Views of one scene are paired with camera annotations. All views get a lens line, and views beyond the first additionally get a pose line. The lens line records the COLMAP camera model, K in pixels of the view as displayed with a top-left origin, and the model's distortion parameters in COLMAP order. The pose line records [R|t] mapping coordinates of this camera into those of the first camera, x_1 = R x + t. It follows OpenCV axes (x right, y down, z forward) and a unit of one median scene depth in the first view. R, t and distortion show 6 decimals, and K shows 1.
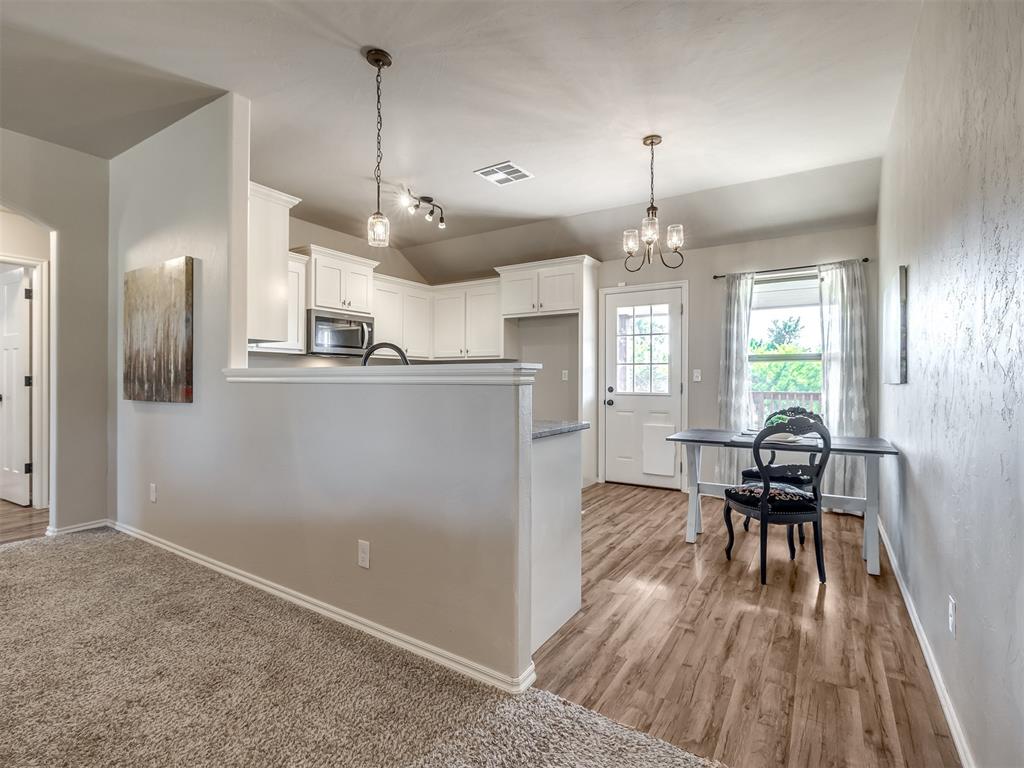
lens RADIAL K [[497.1, 0, 513.7], [0, 497.1, 377.0], [0, 0, 1]] dist [-0.000677, 0.000582]
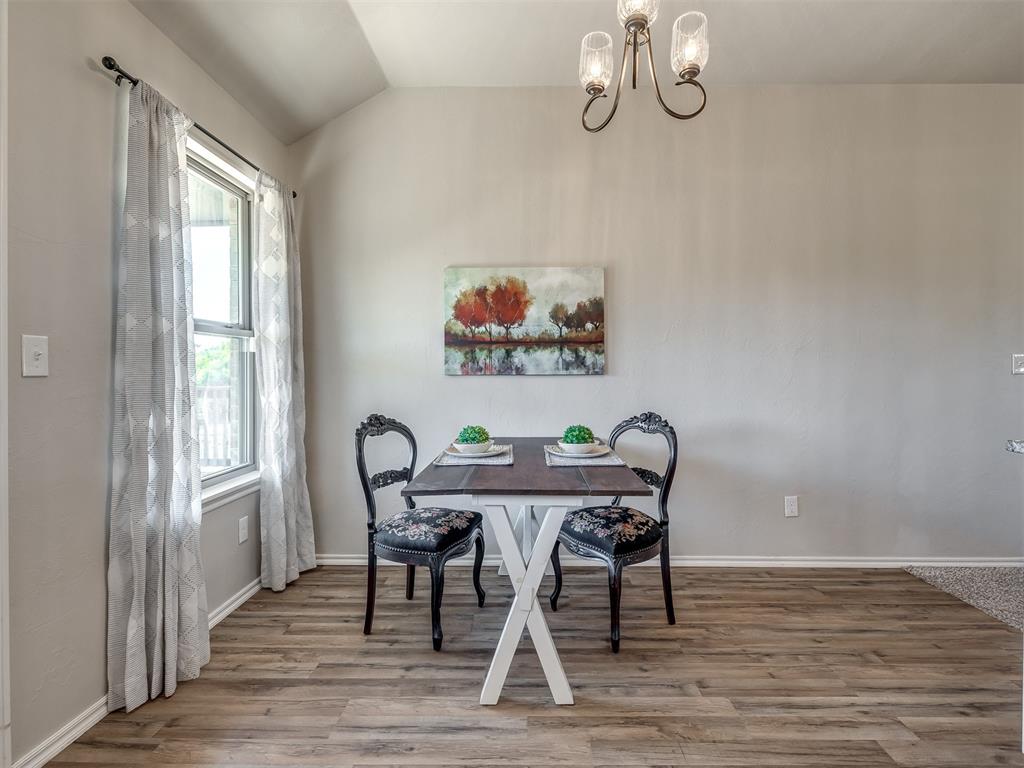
lens RADIAL K [[479.9, 0, 510.5], [0, 479.9, 377.4], [0, 0, 1]] dist [-0.002654, 0.000116]
pose [[-0.522196, -0.012143, 0.852739, -0.015728], [-0.008008, 0.999924, 0.009335, 0.004379], [-0.852788, -0.001954, -0.522254, 1.007196]]
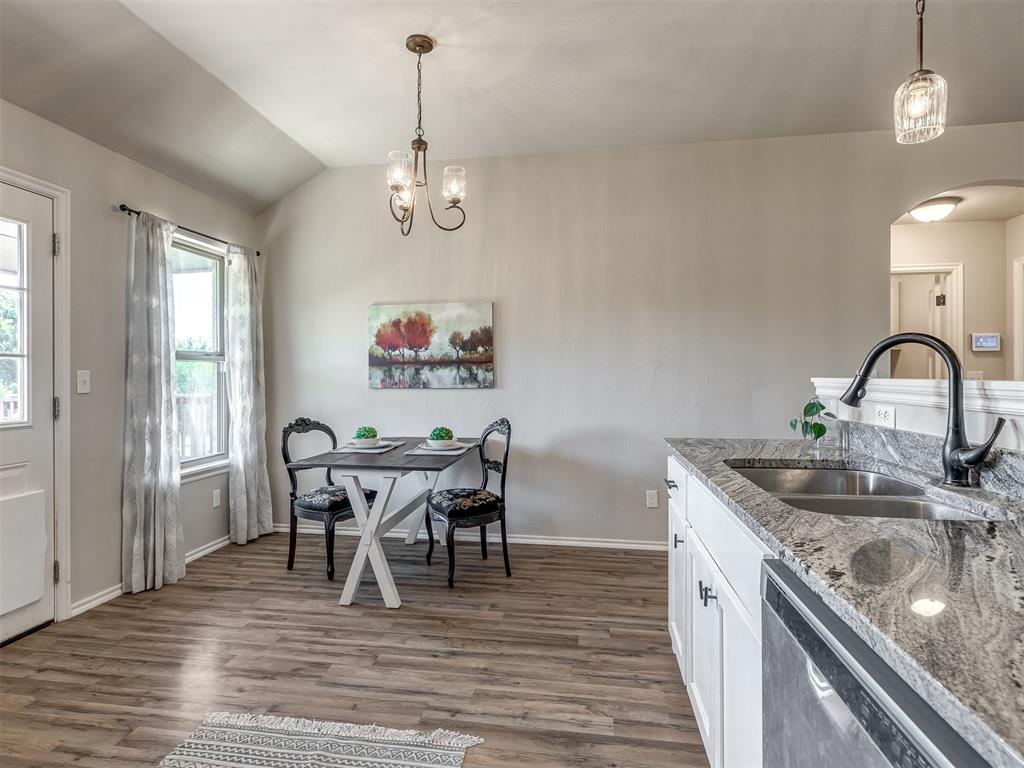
lens RADIAL K [[541.8, 0, 501.3], [0, 541.8, 380.1], [0, 0, 1]] dist [-0.001711, -0.000609]
pose [[-0.405623, -0.009645, 0.913989, -0.353068], [-0.007247, 0.999947, 0.007336, -0.013881], [-0.914012, -0.003648, -0.405672, 0.921493]]
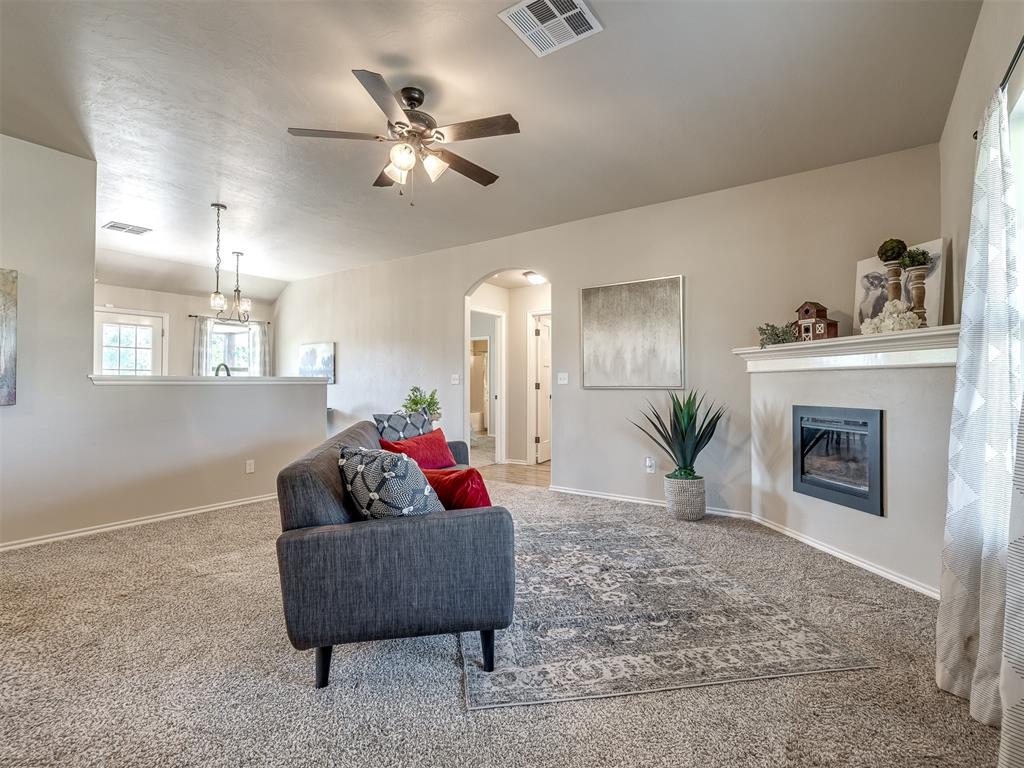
lens RADIAL K [[497.1, 0, 513.7], [0, 497.1, 377.0], [0, 0, 1]] dist [-0.000677, 0.000582]
pose [[0.057424, 0.007895, 0.998319, -1.169401], [-0.007447, 0.999944, -0.007479, -0.005775], [-0.998322, -0.007005, 0.057480, -0.109507]]
